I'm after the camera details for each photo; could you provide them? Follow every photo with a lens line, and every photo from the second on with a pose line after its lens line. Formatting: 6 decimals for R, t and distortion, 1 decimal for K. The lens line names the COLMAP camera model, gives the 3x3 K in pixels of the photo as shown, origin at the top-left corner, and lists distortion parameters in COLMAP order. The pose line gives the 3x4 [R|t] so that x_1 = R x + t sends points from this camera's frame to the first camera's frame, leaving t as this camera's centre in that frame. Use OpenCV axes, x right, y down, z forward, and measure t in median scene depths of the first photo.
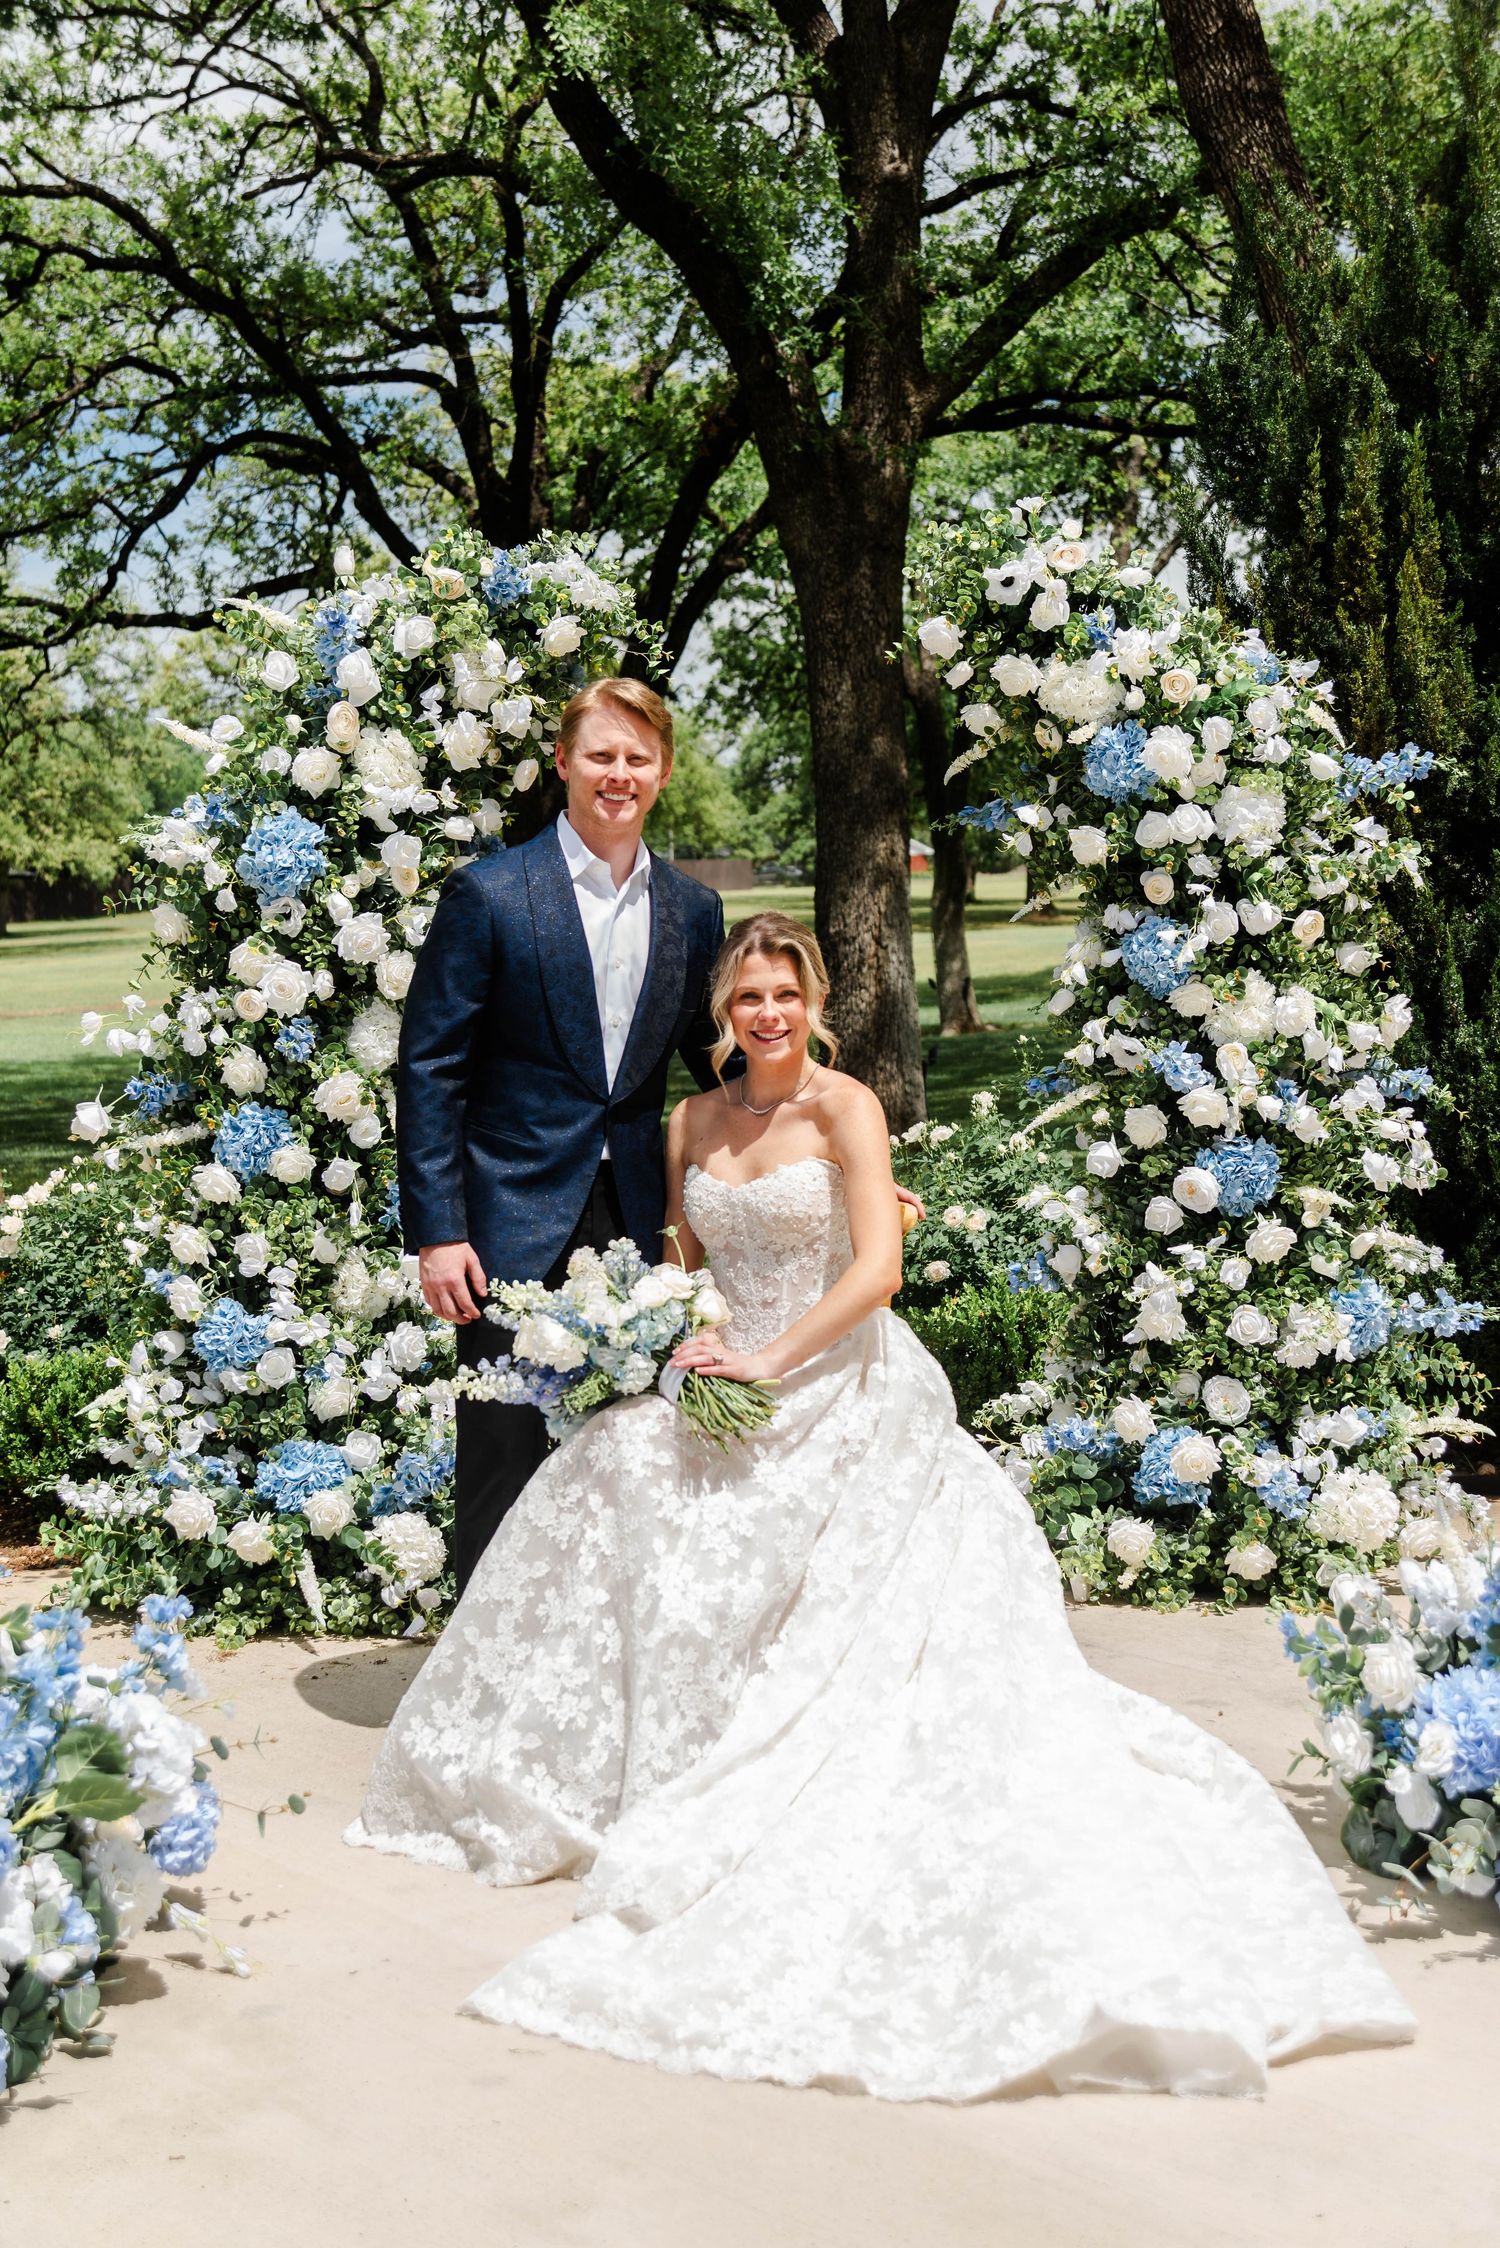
lens RADIAL K [[2944.2, 0, 700.2], [0, 2944.2, 1107.1], [0, 0, 1]] dist [-0.038292, 0.000000]
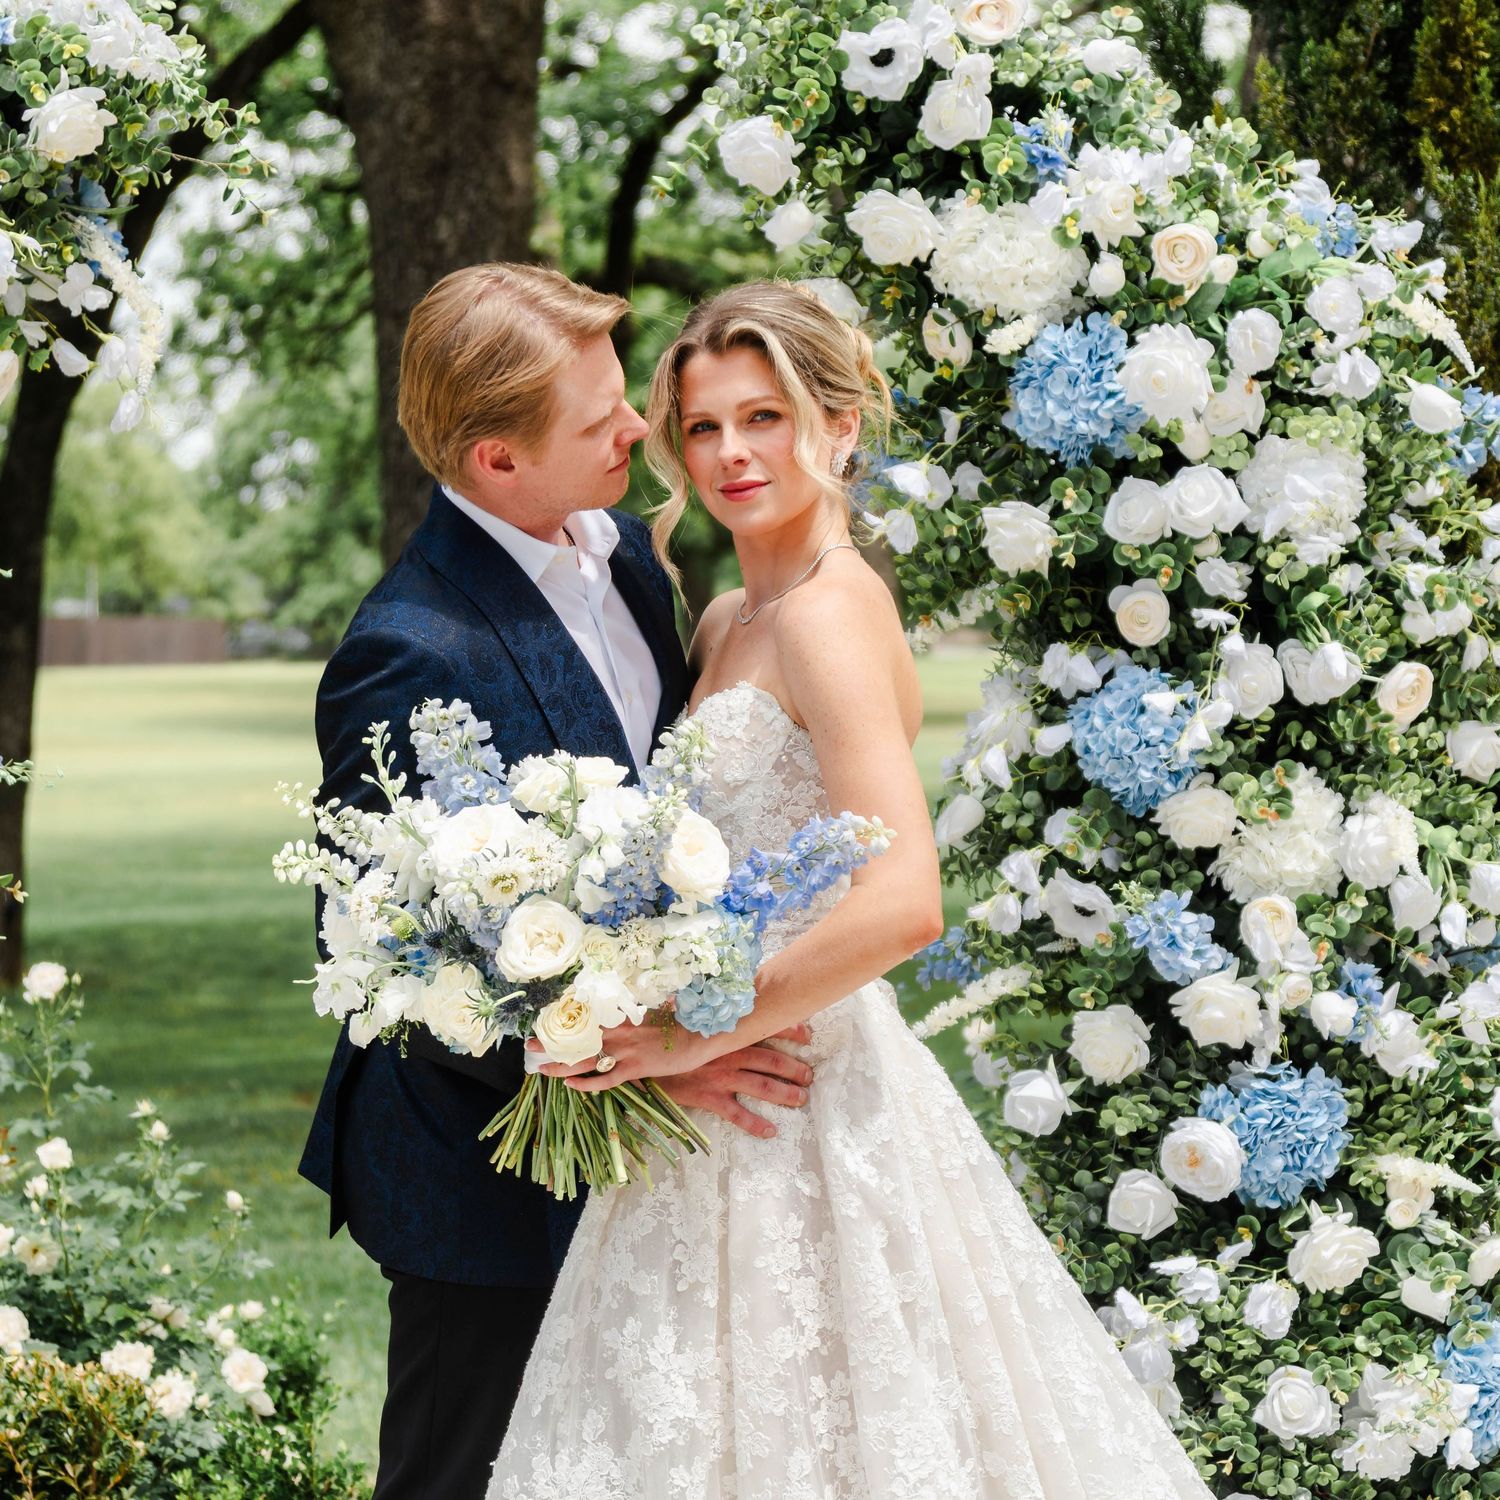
lens RADIAL K [[4737.2, 0, 748.3], [0, 4737.2, 909.4], [0, 0, 1]] dist [-0.013607, 0.000000]
pose [[0.990864, 0.017322, 0.133750, -0.037152], [-0.013873, 0.999548, -0.026673, 0.006060], [-0.134151, 0.024573, 0.990656, 0.122317]]
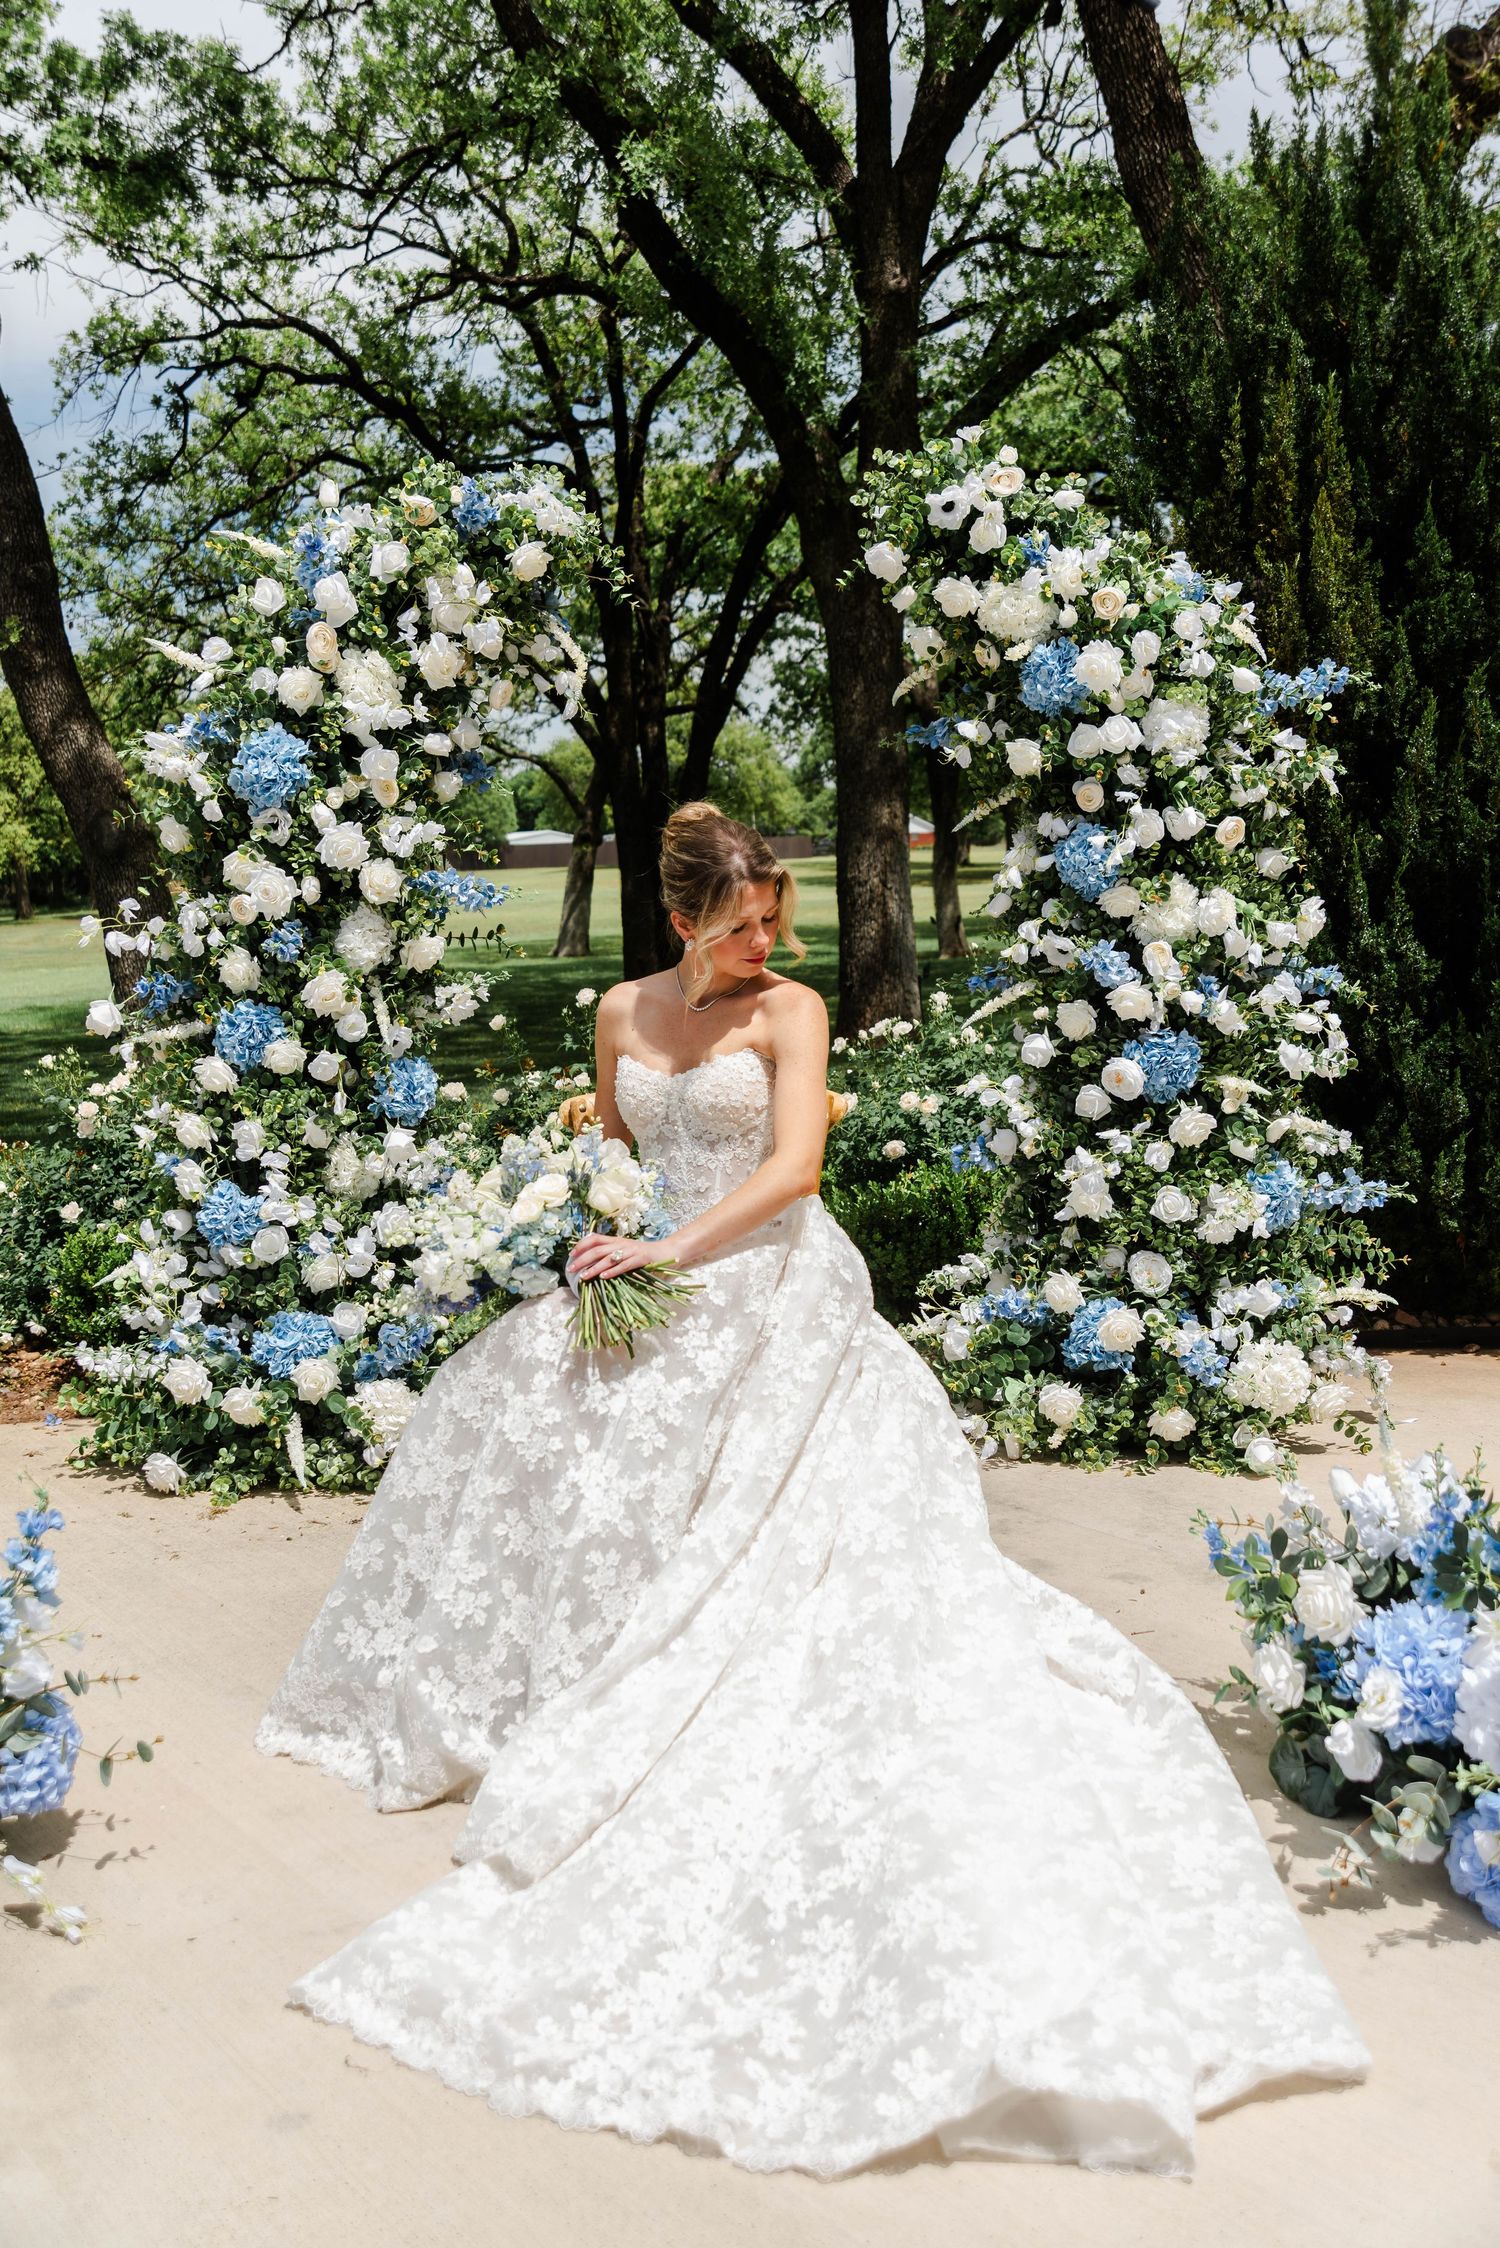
lens RADIAL K [[2005.6, 0, 751.7], [0, 2005.6, 1115.5], [0, 0, 1]] dist [-0.011446, -0.035959]
pose [[0.999833, -0.001745, -0.018184, 0.046273], [0.002661, 0.998720, 0.050512, 0.004174], [0.018073, -0.050552, 0.998558, 0.265089]]
